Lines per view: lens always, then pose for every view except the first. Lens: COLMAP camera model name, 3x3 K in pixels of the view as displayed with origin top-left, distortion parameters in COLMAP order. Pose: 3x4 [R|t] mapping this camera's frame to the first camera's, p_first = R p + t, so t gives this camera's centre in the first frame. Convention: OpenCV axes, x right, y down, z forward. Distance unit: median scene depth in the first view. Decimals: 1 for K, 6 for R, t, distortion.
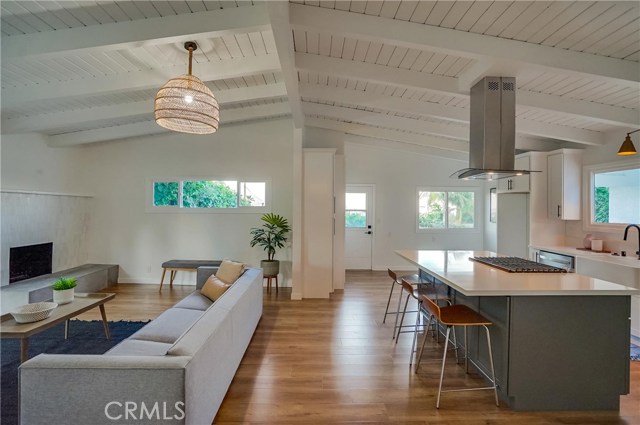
lens RADIAL K [[302.4, 0, 316.9], [0, 302.4, 200.0], [0, 0, 1]] dist [-0.036153, 0.007836]
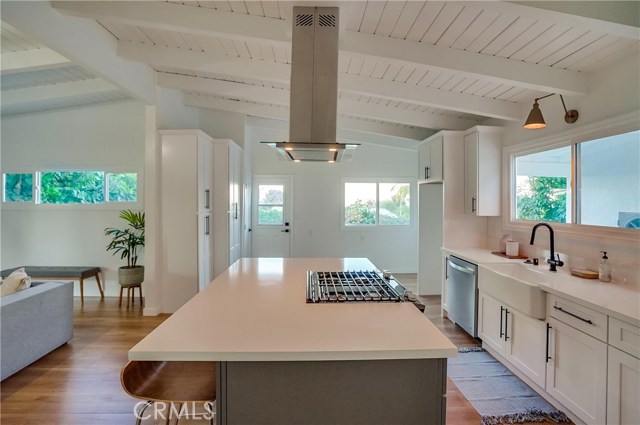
lens RADIAL K [[302.4, 0, 315.1], [0, 302.4, 200.9], [0, 0, 1]] dist [-0.036153, 0.007836]
pose [[0.999940, -0.007063, 0.008327, 0.383930], [0.006891, 0.999766, 0.020523, 0.006732], [-0.008470, -0.020464, 0.999755, 0.199836]]
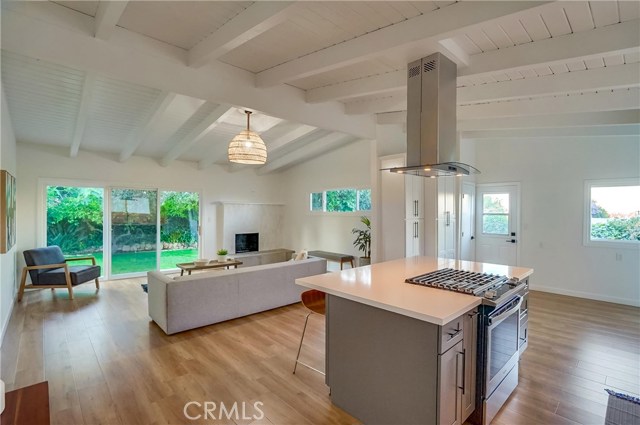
lens RADIAL K [[302.4, 0, 333.5], [0, 302.4, 213.3], [0, 0, 1]] dist [-0.036153, 0.007836]
pose [[0.687184, -0.000764, -0.726483, 0.663775], [0.022074, 0.999560, 0.019829, 0.007618], [0.726148, -0.029662, 0.686898, 0.131436]]
